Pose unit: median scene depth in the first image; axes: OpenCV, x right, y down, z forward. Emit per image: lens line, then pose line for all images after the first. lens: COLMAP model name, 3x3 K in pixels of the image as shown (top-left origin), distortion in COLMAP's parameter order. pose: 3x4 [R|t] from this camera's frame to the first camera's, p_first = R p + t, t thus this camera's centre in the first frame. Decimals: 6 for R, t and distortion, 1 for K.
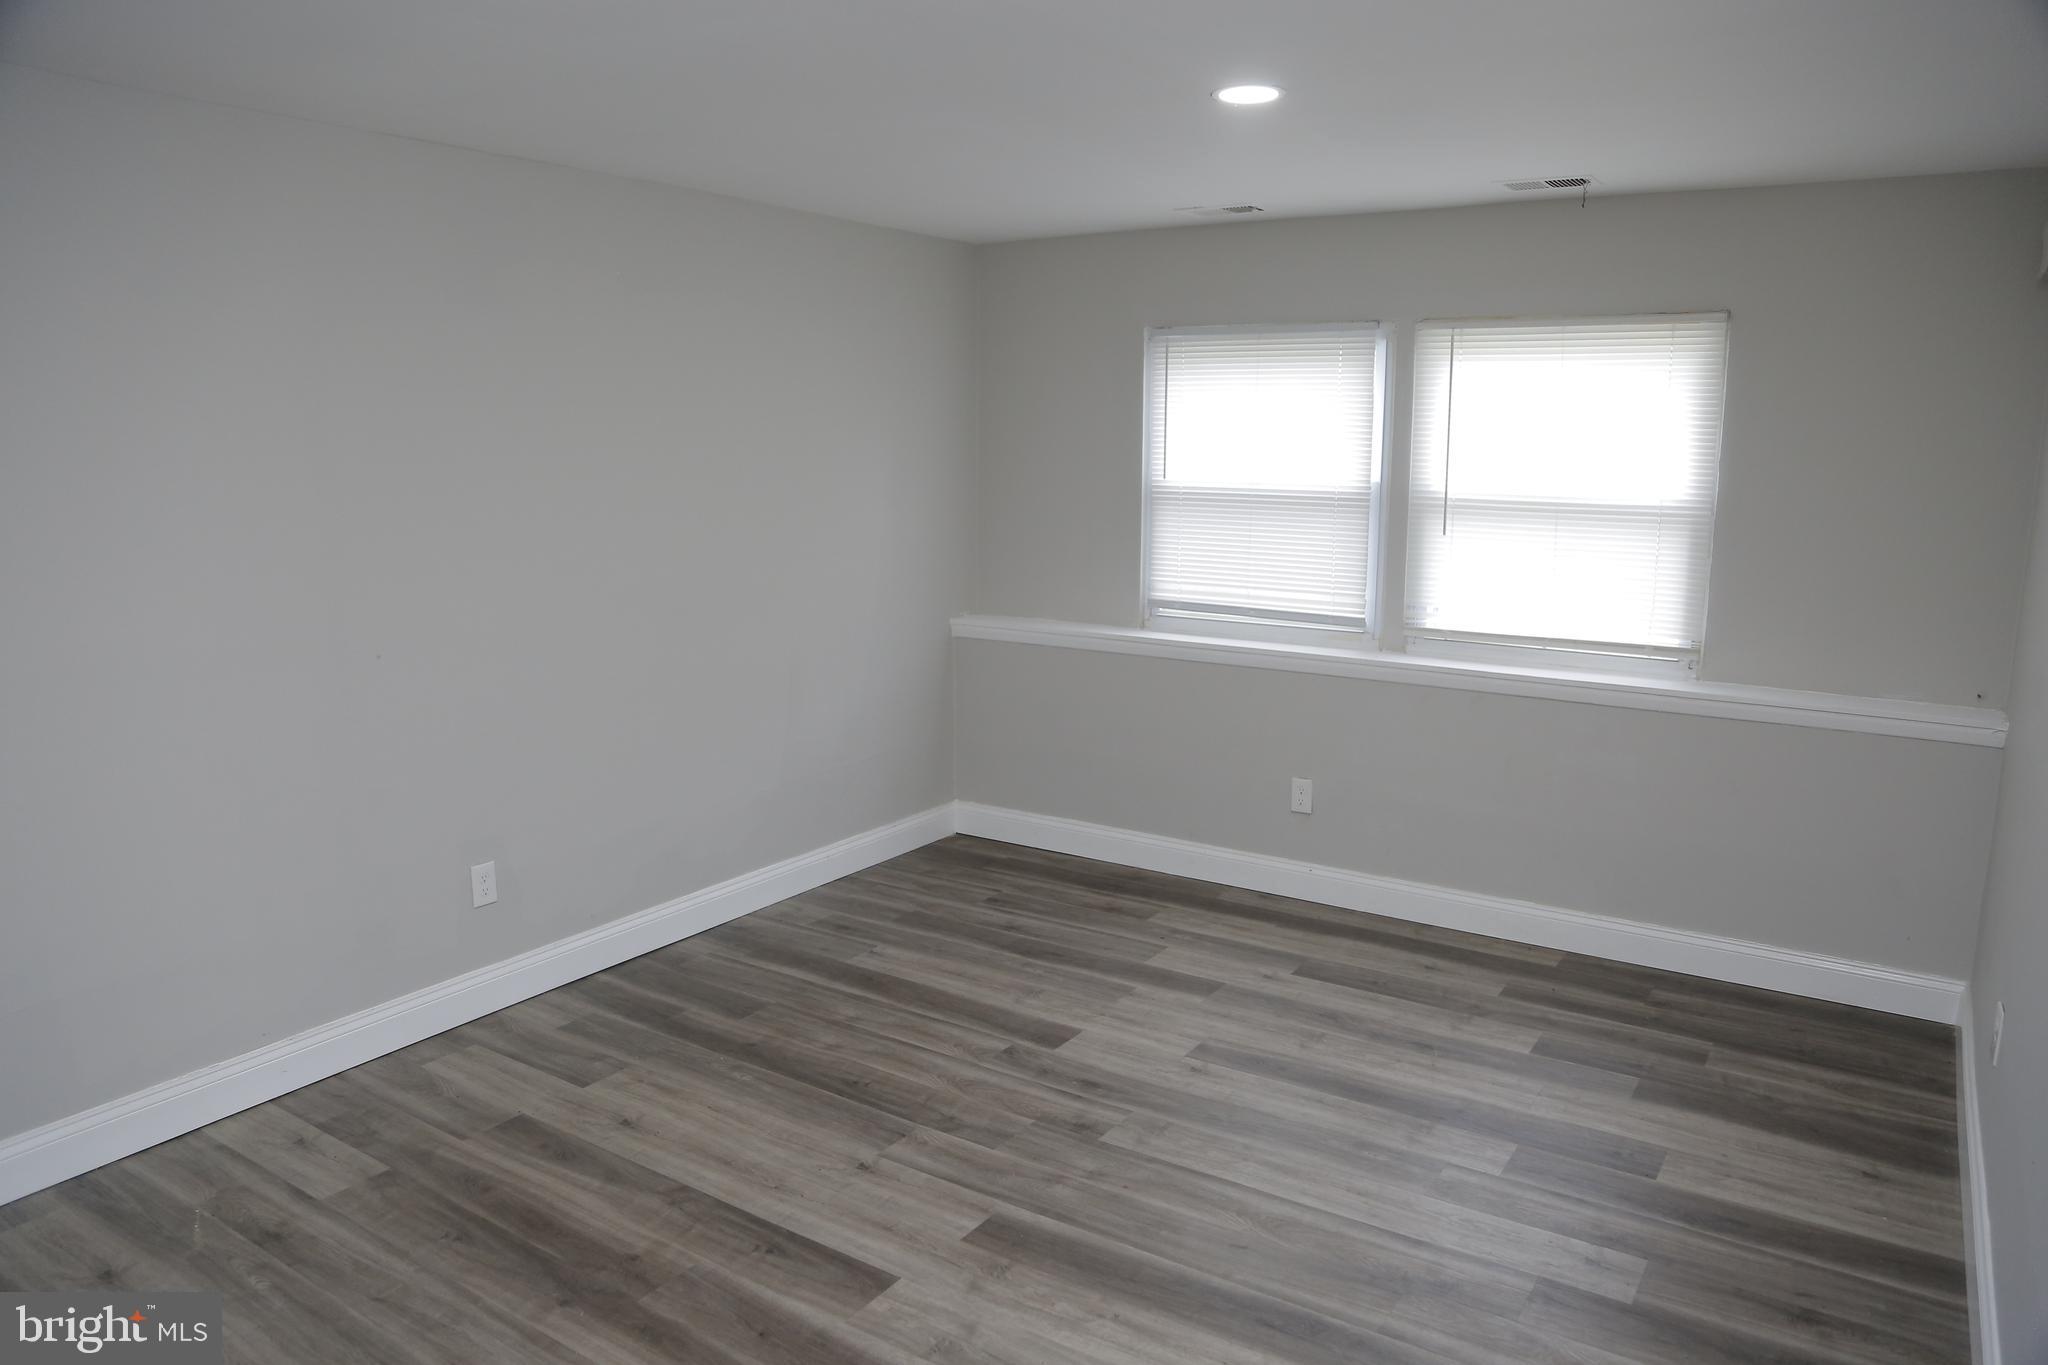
lens RADIAL K [[1391.7, 0, 1013.7], [0, 1391.7, 684.0], [0, 0, 1]] dist [-0.115989, 0.063756]
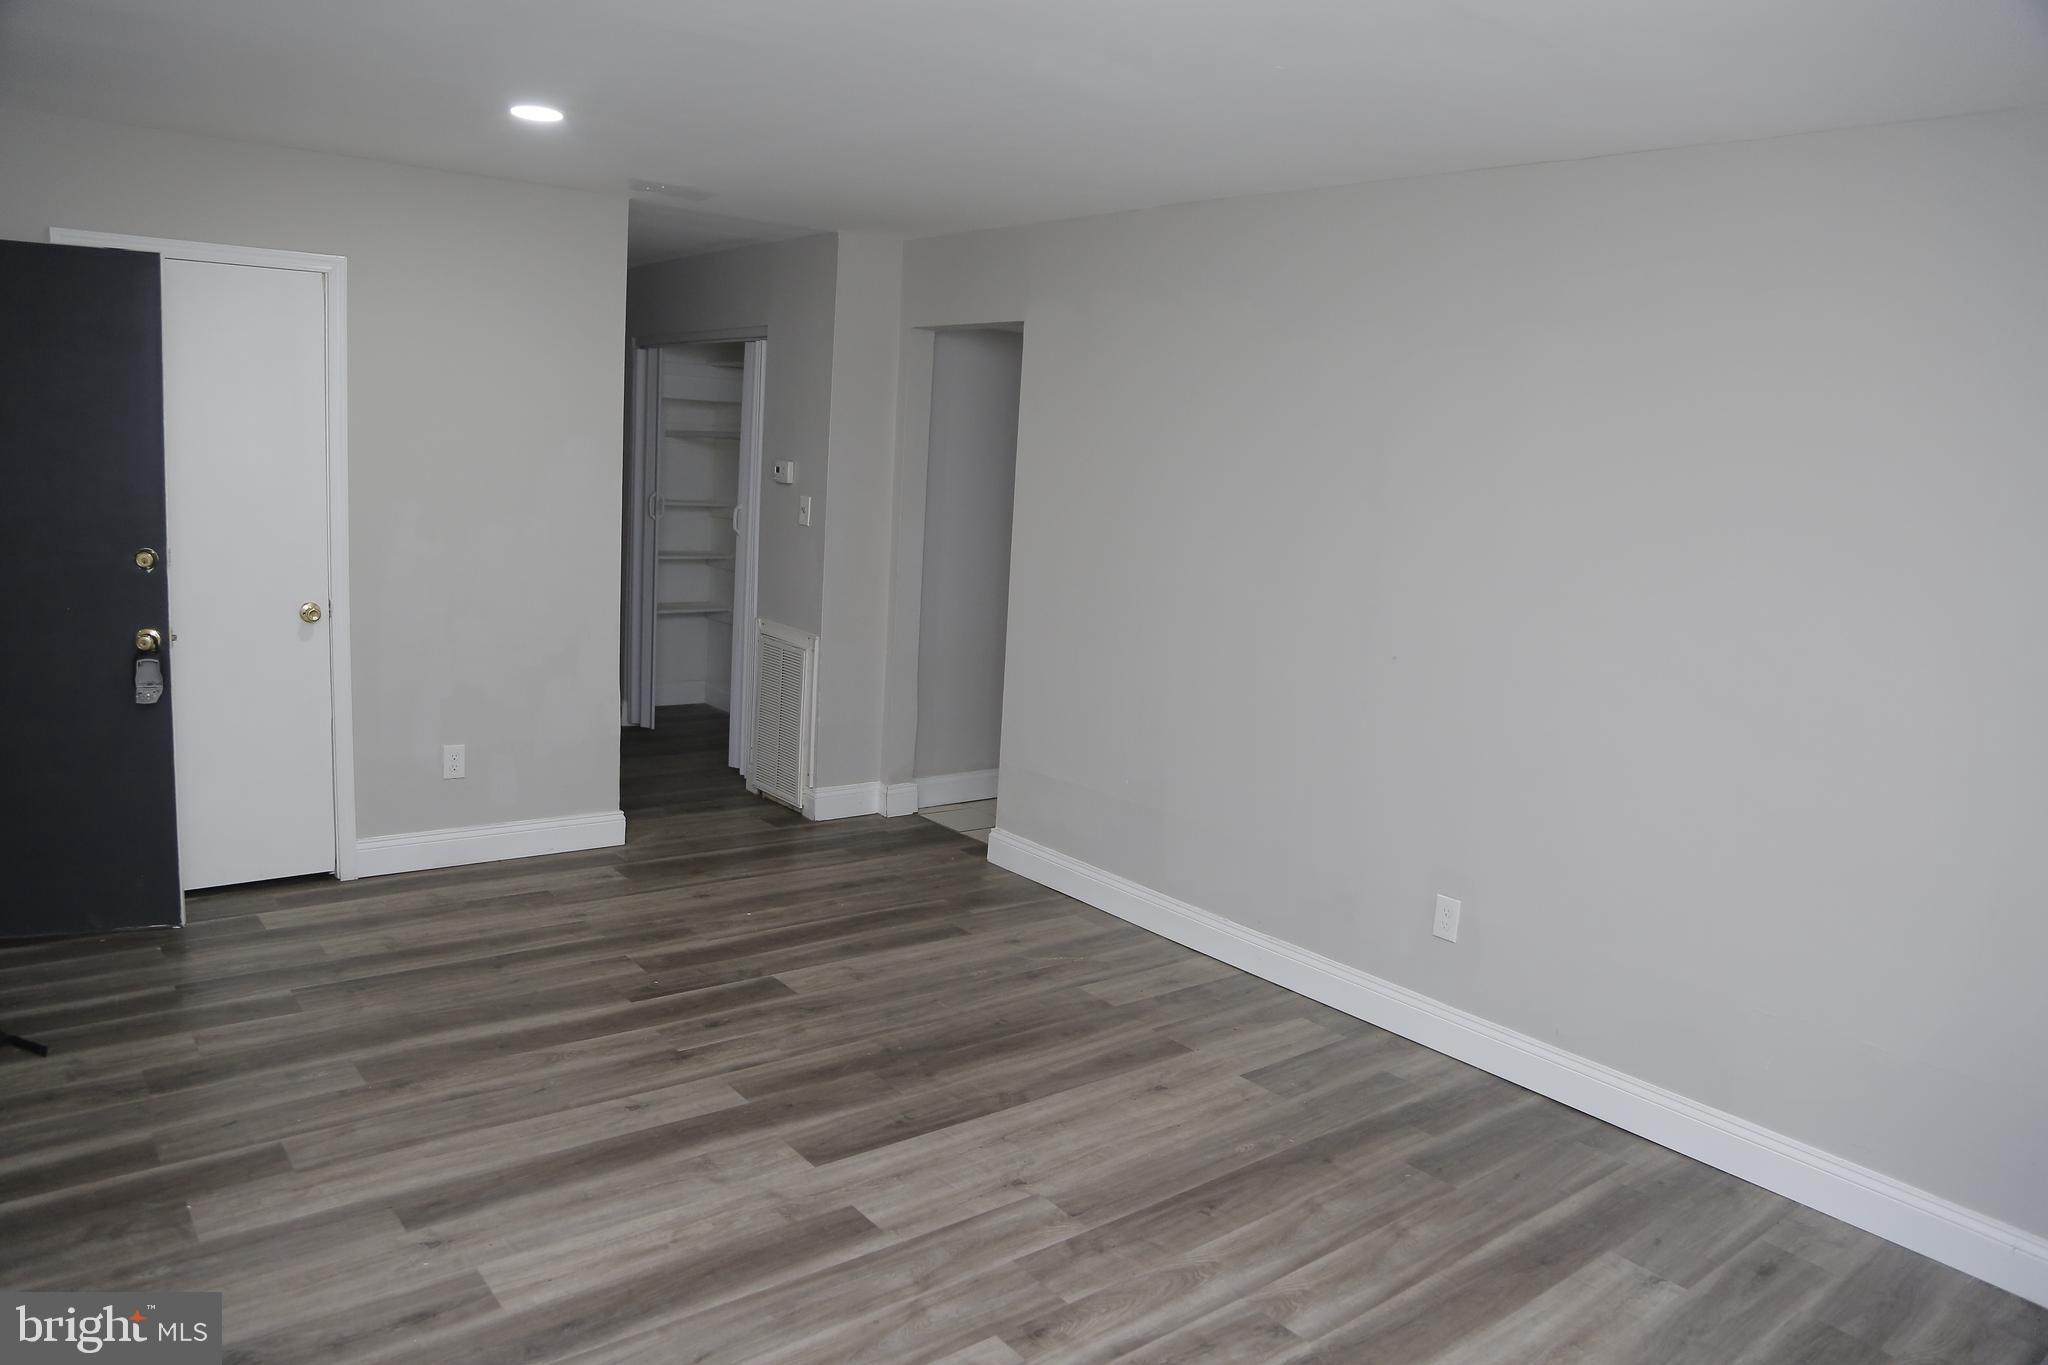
lens RADIAL K [[1391.7, 0, 1026.7], [0, 1391.7, 674.7], [0, 0, 1]] dist [-0.115989, 0.063756]
pose [[-0.285525, 0.139776, -0.948124, 0.720318], [-0.228581, 0.950823, 0.209011, -0.185729], [0.930713, 0.276401, -0.239534, 1.077246]]
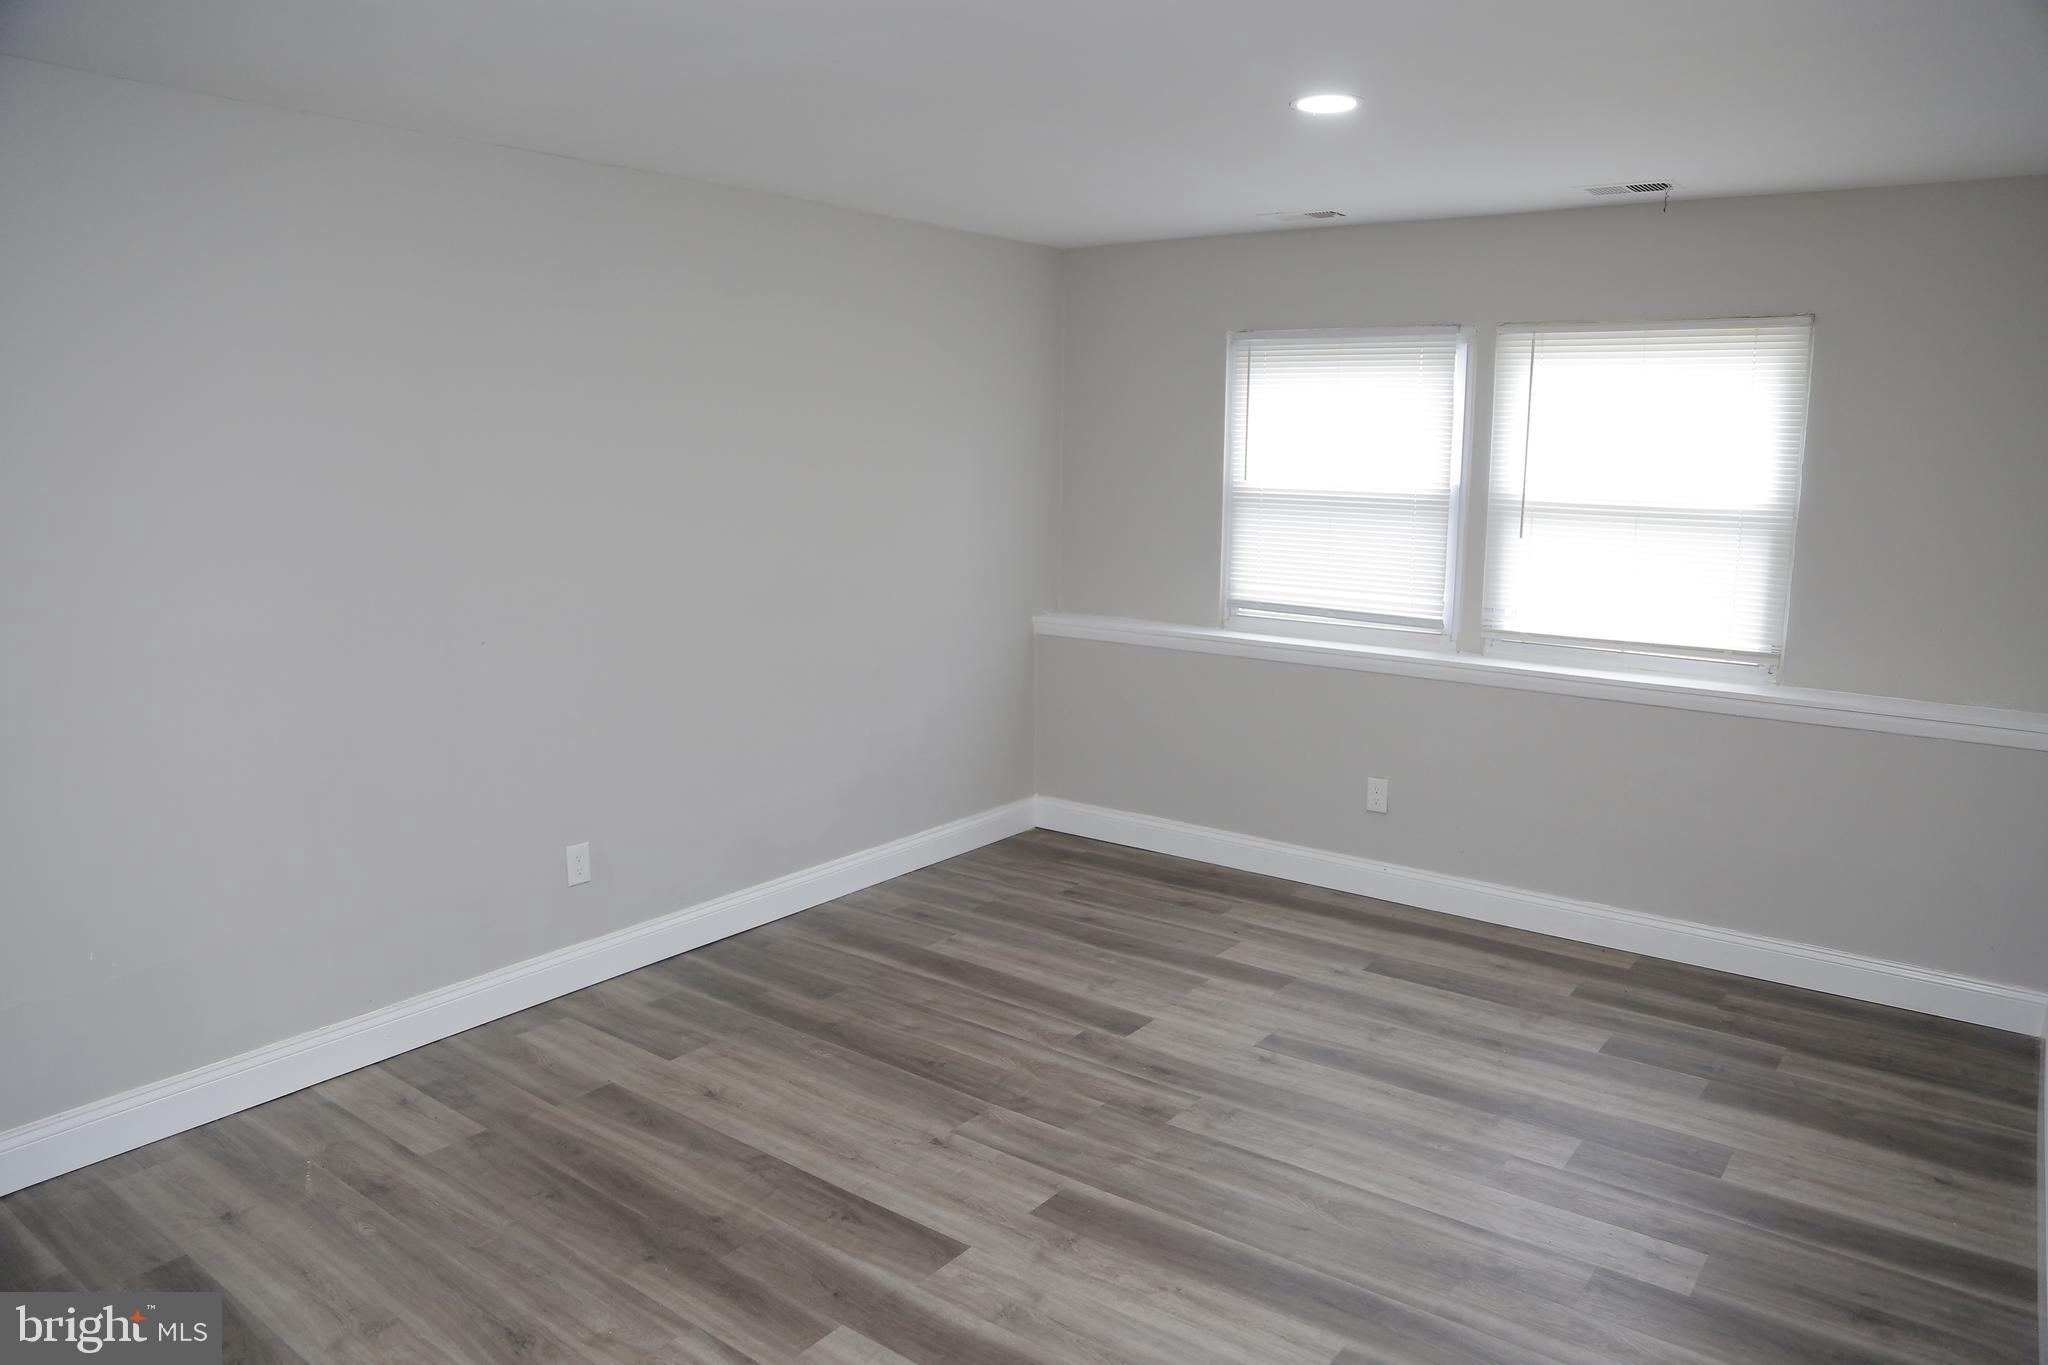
lens RADIAL K [[1391.7, 0, 1013.4], [0, 1391.7, 677.8], [0, 0, 1]] dist [-0.115989, 0.063756]
pose [[0.998024, 0.013622, -0.061341, 0.006081], [-0.014035, 0.999882, -0.006311, 0.007826], [0.061248, 0.007160, 0.998097, -0.030103]]
